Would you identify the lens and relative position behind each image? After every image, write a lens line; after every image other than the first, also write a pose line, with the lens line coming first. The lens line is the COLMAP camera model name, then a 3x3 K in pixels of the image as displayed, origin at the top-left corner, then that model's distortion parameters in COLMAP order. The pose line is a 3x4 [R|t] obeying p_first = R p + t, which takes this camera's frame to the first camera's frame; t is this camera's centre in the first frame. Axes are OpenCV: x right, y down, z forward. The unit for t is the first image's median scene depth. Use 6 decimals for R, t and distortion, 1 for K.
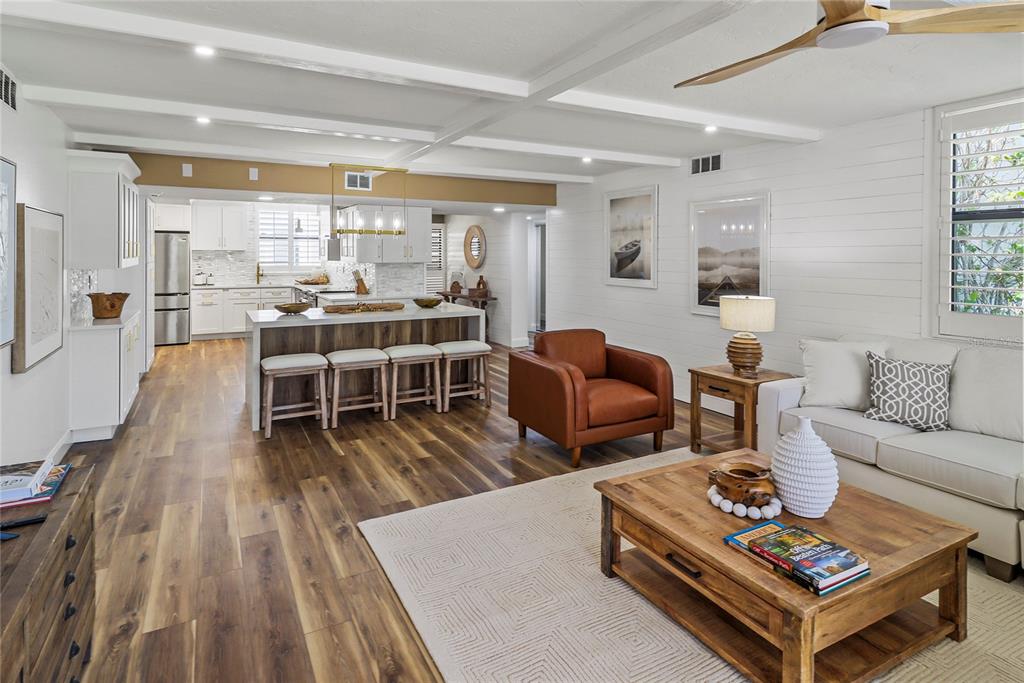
lens RADIAL K [[551.4, 0, 534.7], [0, 551.4, 260.5], [0, 0, 1]] dist [0.000985, -0.003878]
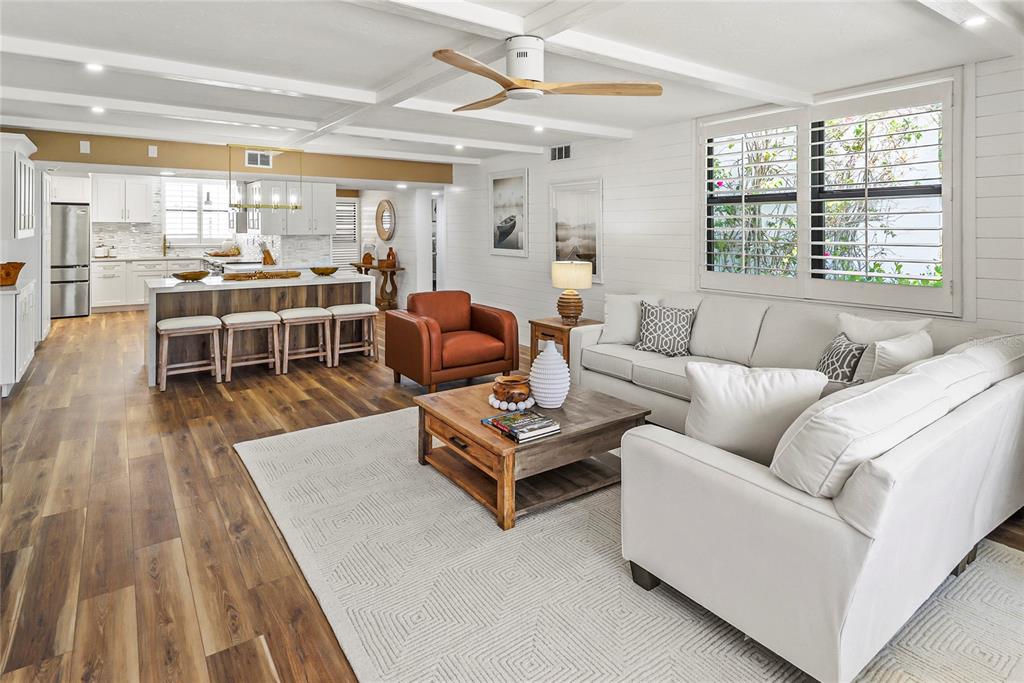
lens RADIAL K [[551.4, 0, 548.8], [0, 551.4, 234.9], [0, 0, 1]] dist [0.000985, -0.003878]
pose [[0.991215, 0.002222, 0.132241, 0.144111], [-0.002365, 0.999997, 0.000920, 0.003140], [-0.132238, -0.001225, 0.991217, -0.212131]]
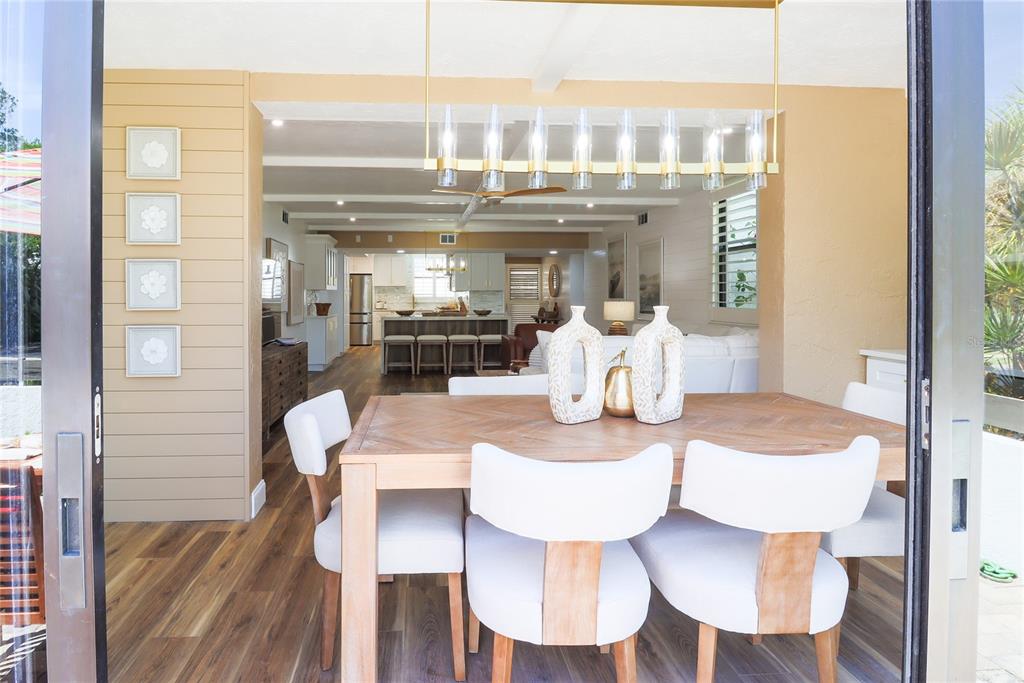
lens RADIAL K [[551.4, 0, 465.6], [0, 551.4, 308.7], [0, 0, 1]] dist [0.000985, -0.003878]
pose [[0.904082, 0.006419, -0.427312, 0.612070], [-0.002586, 0.999951, 0.009550, 0.066881], [0.427352, -0.007529, 0.904054, -0.655797]]
